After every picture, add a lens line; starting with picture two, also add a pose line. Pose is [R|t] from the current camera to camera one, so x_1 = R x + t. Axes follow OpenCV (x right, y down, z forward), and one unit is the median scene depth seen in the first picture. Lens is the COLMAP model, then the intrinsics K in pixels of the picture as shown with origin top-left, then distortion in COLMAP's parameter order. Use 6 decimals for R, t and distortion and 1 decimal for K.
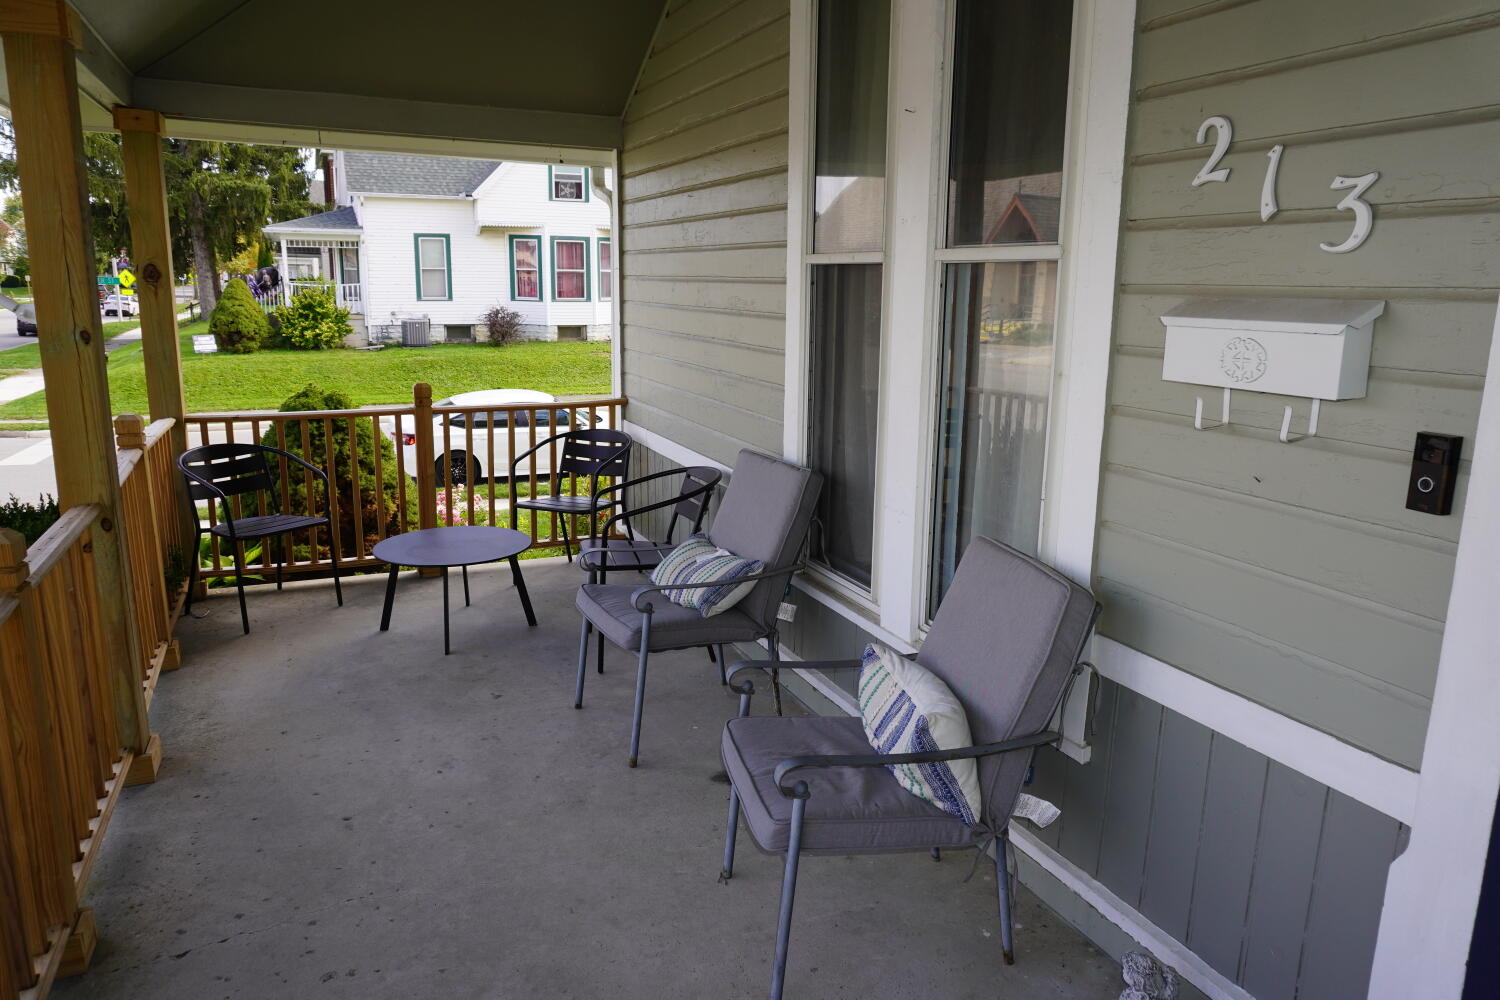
lens RADIAL K [[1009.6, 0, 752.9], [0, 1009.6, 504.0], [0, 0, 1]] dist [-0.037101, 0.023987]
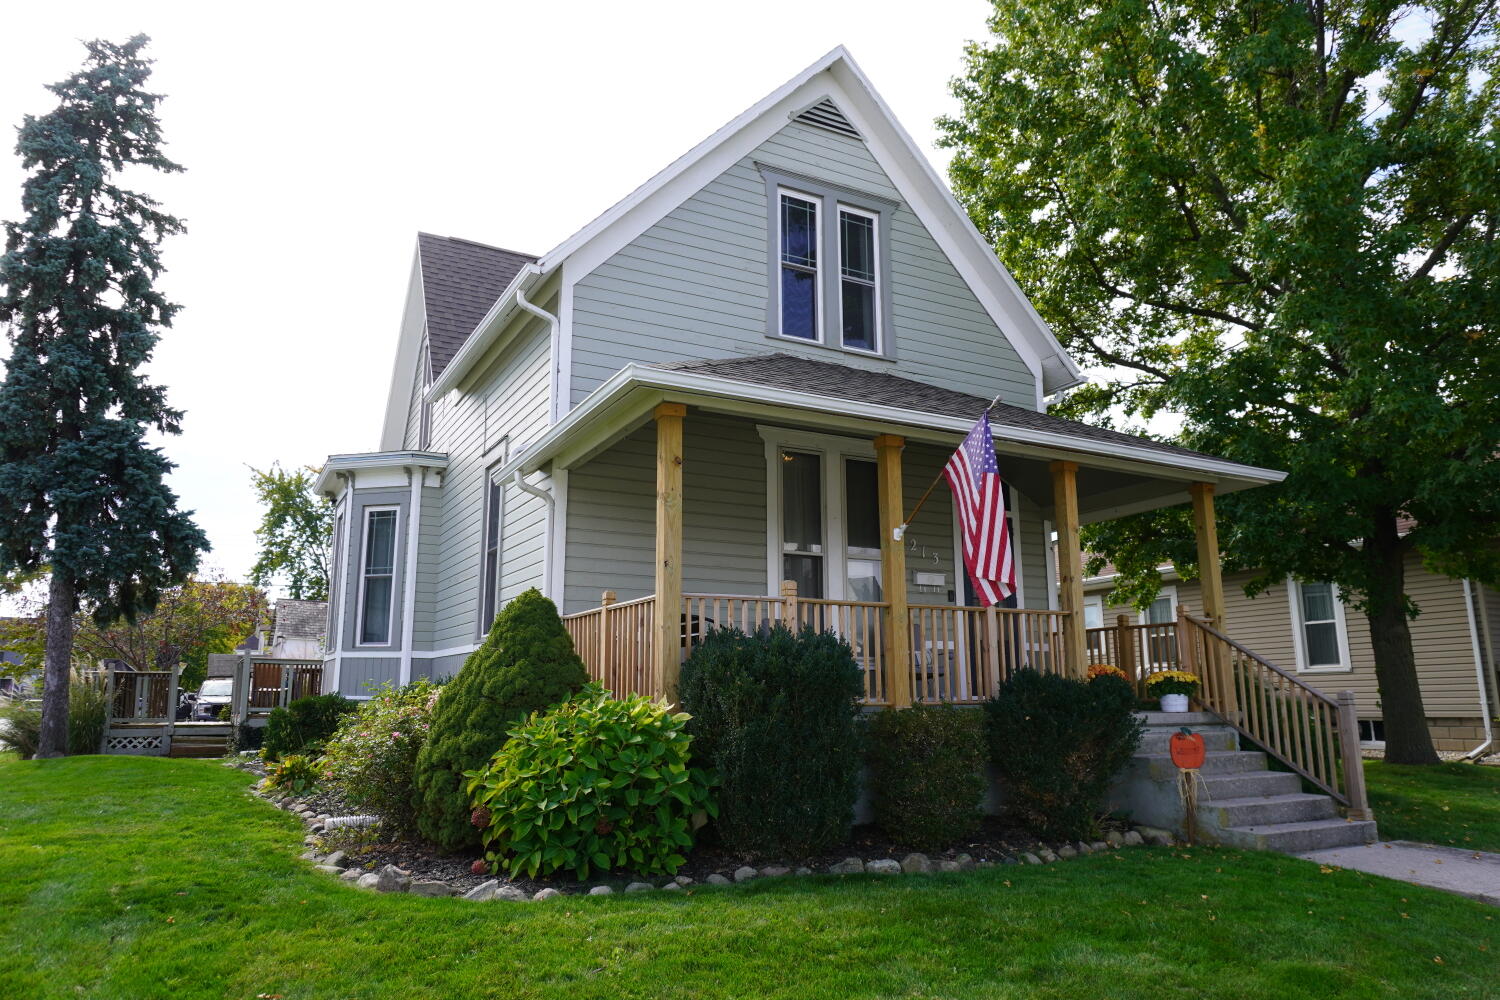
lens RADIAL K [[1009.6, 0, 758.7], [0, 1009.6, 501.0], [0, 0, 1]] dist [-0.037101, 0.023987]
pose [[-0.070653, 0.177066, 0.981660, -5.593219], [0.208822, 0.964938, -0.159020, 0.147883], [-0.975398, 0.193757, -0.105151, 2.614395]]
